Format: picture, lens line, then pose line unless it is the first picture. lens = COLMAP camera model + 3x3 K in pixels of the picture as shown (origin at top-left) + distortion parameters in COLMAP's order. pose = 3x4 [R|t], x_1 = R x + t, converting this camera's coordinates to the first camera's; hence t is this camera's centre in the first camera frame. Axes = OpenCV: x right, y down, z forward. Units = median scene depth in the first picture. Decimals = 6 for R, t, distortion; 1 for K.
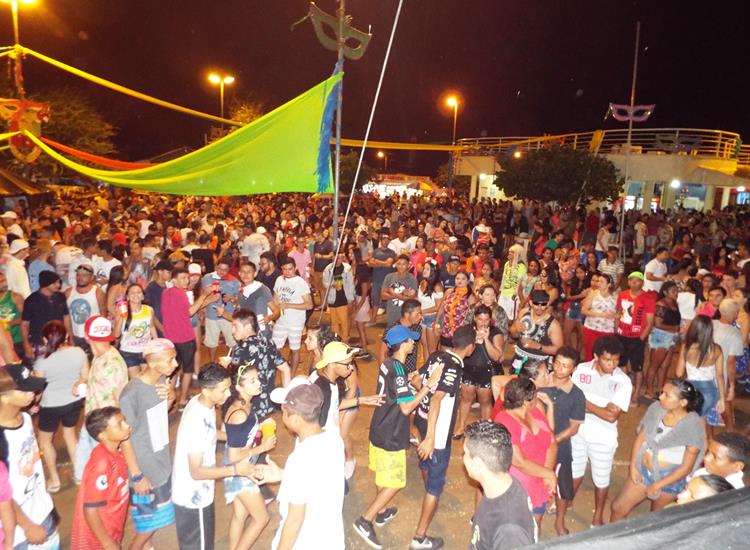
lens RADIAL K [[553.8, 0, 377.0], [0, 553.8, 278.3], [0, 0, 1]] dist [-0.013813, 0.020797]
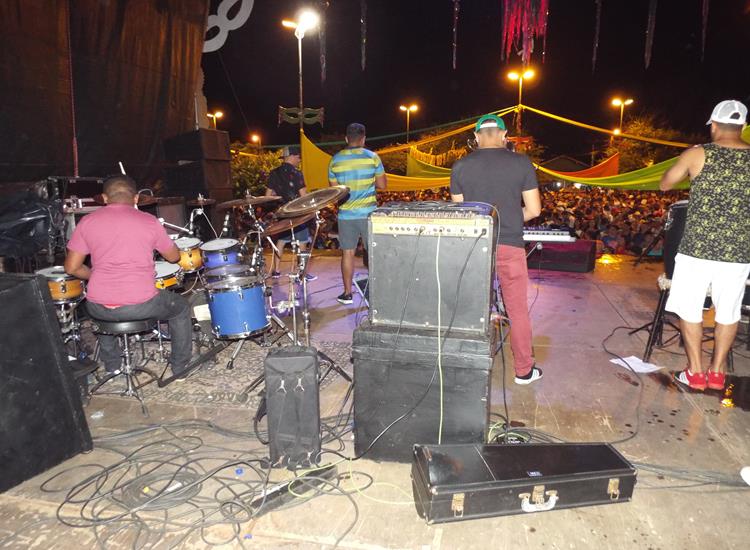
lens RADIAL K [[553.8, 0, 388.6], [0, 553.8, 281.6], [0, 0, 1]] dist [-0.013813, 0.020797]
pose [[0.844498, 0.059071, -0.532291, -0.054996], [-0.060309, 0.998066, 0.015078, 0.097804], [0.532152, 0.019369, 0.846427, -0.537469]]
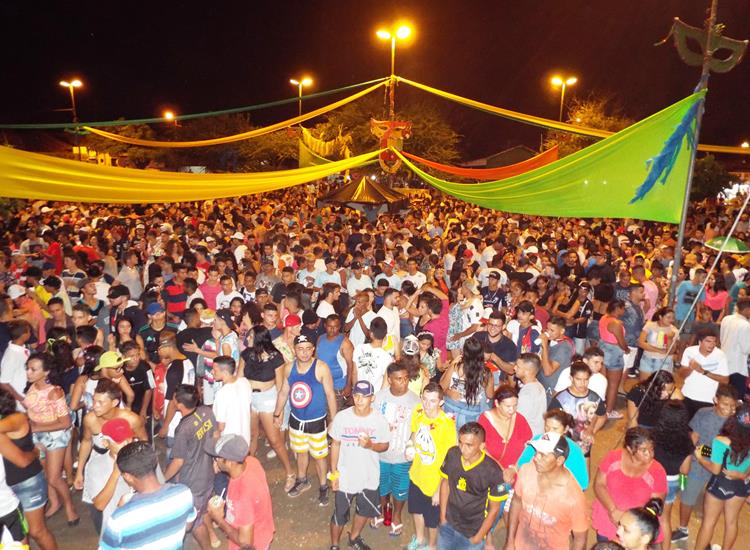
lens RADIAL K [[553.8, 0, 379.2], [0, 553.8, 278.0], [0, 0, 1]] dist [-0.013813, 0.020797]
pose [[0.843092, 0.096049, -0.529122, -0.002236], [-0.089778, 0.995251, 0.037613, -0.024805], [0.530222, 0.015792, 0.847712, -0.016277]]
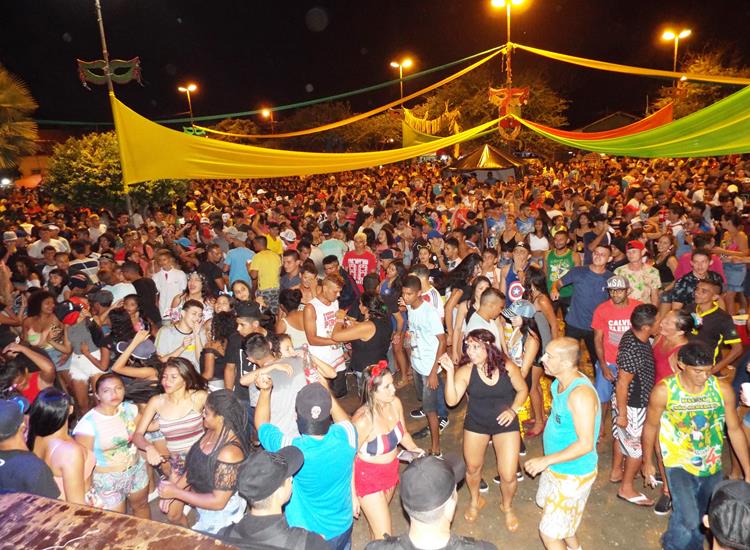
lens RADIAL K [[553.8, 0, 385.4], [0, 553.8, 282.8], [0, 0, 1]] dist [-0.013813, 0.020797]
pose [[0.767125, 0.073489, -0.637274, -0.042401], [-0.033743, 0.996664, 0.074314, 0.018564], [0.640609, -0.035504, 0.767046, -0.102947]]
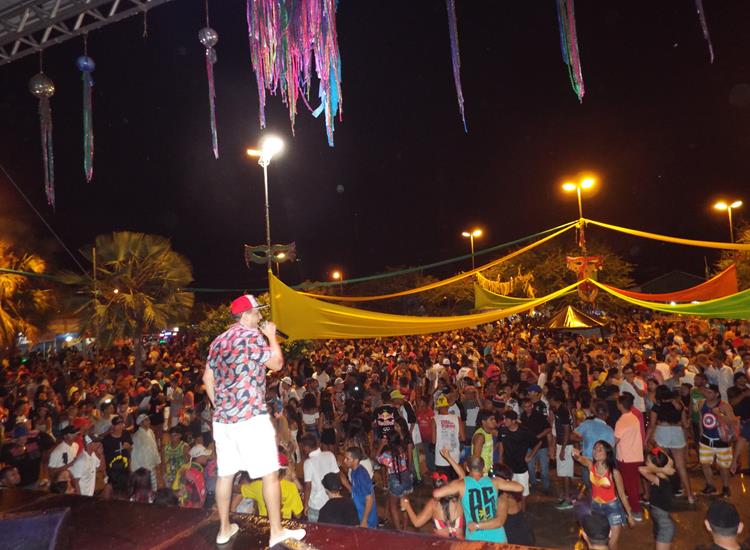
lens RADIAL K [[553.8, 0, 386.6], [0, 553.8, 278.4], [0, 0, 1]] dist [-0.013813, 0.020797]
pose [[0.709039, -0.117711, -0.695275, -0.046120], [-0.040052, 0.977655, -0.206363, 0.025057], [0.704031, 0.174167, 0.688481, -0.230878]]
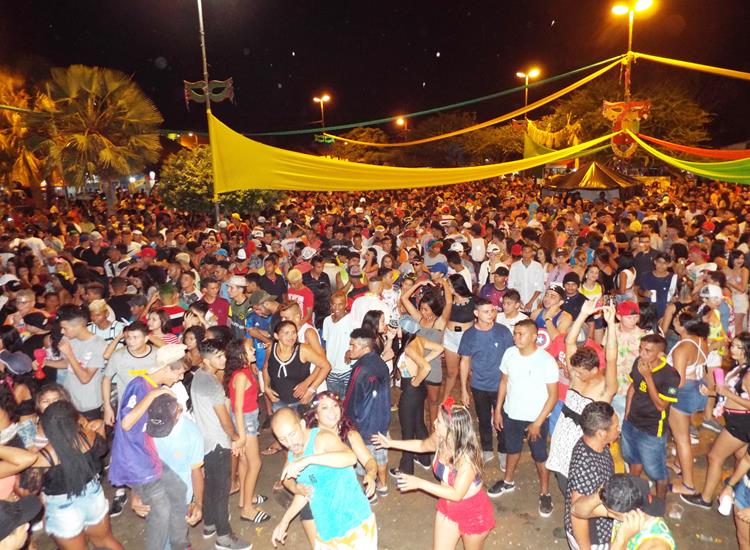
lens RADIAL K [[553.8, 0, 379.9], [0, 553.8, 277.2], [0, 0, 1]] dist [-0.013813, 0.020797]
pose [[0.575212, 0.114067, -0.810012, 0.009836], [-0.096578, 0.992774, 0.071221, -0.003097], [0.812283, 0.037262, 0.582072, -0.031484]]
